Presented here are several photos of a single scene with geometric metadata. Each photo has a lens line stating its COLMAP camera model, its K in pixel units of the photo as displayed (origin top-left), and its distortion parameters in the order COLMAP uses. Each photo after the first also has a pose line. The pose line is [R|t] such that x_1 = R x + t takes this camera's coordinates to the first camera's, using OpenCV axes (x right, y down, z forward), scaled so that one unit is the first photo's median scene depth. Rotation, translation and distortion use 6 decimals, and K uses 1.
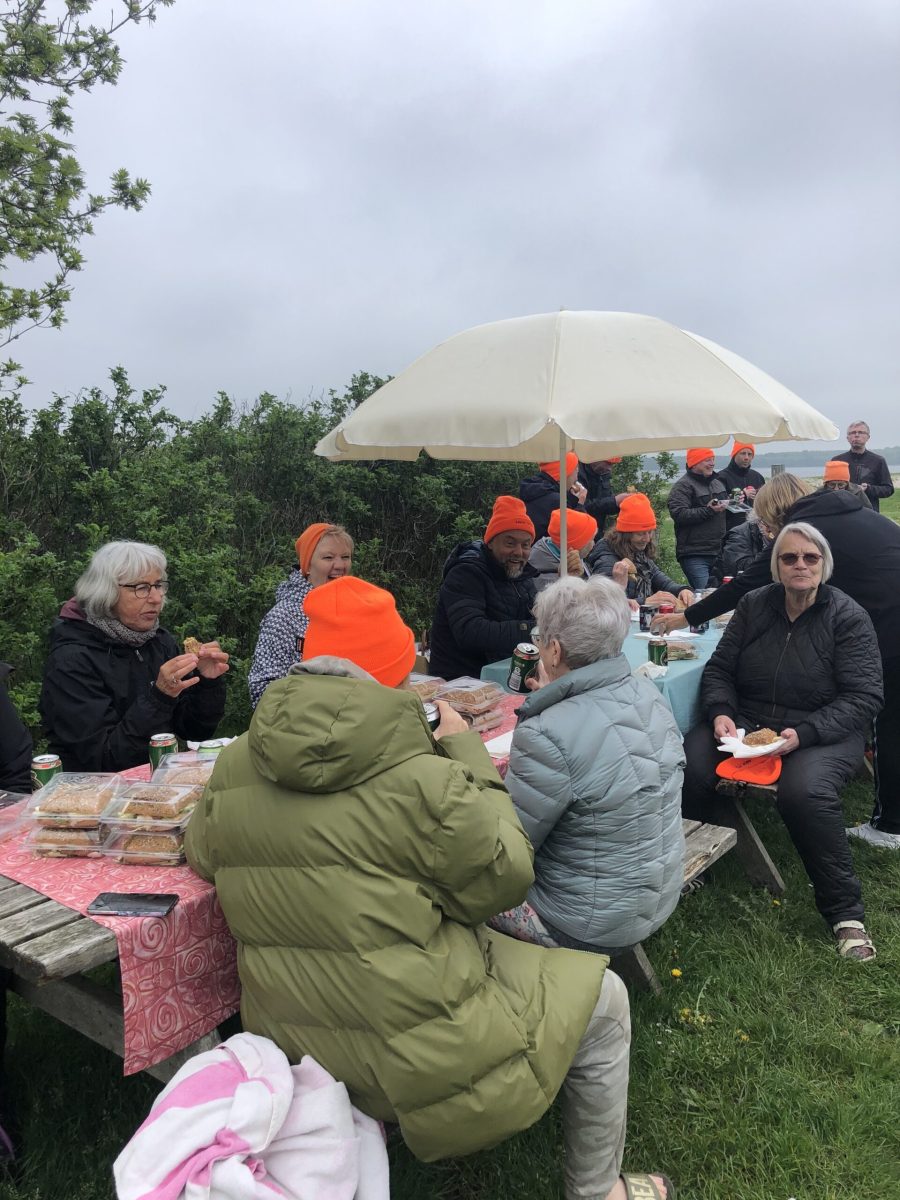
lens RADIAL K [[958.5, 0, 450.2], [0, 958.5, 593.3], [0, 0, 1]] dist [0.067117, -0.074853]
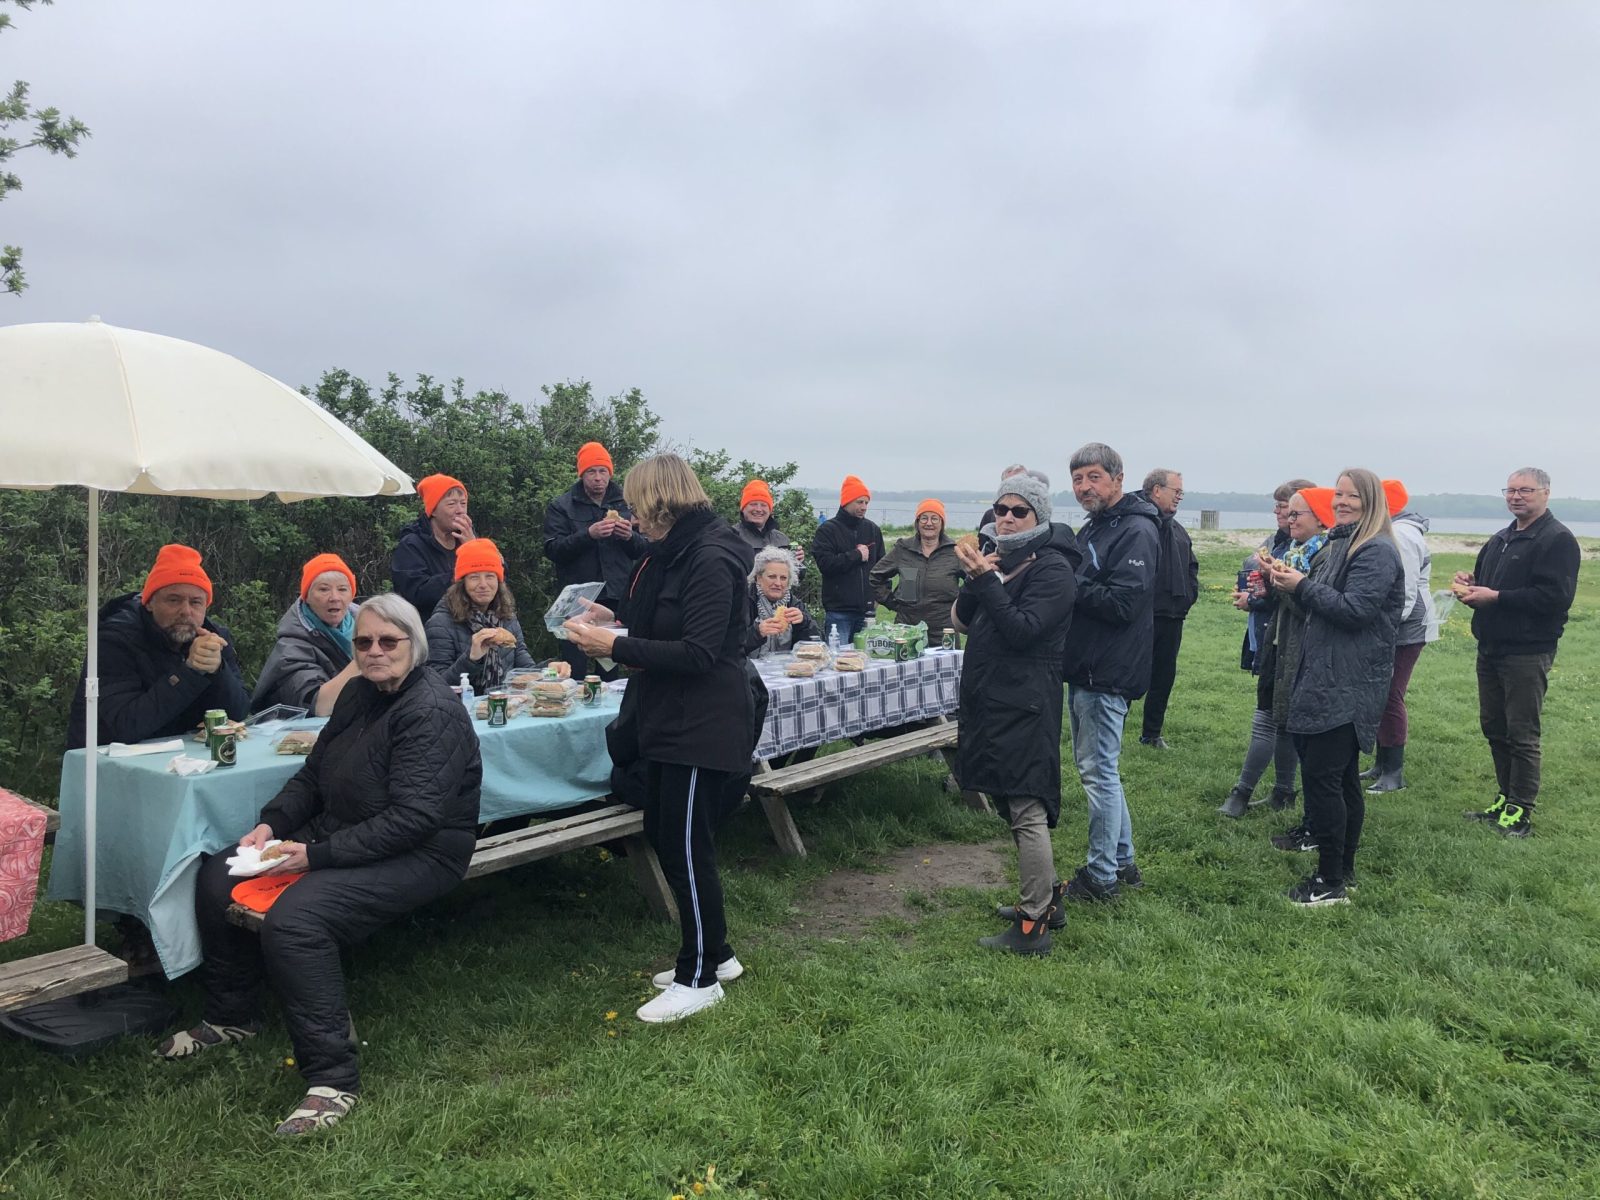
lens RADIAL K [[1278.0, 0, 762.4], [0, 1278.0, 602.9], [0, 0, 1]] dist [0.067117, -0.074853]
pose [[0.998022, 0.057834, -0.024656, 0.891601], [-0.058885, 0.997283, -0.044257, -0.046235], [0.022029, 0.045621, 0.998716, -0.104113]]
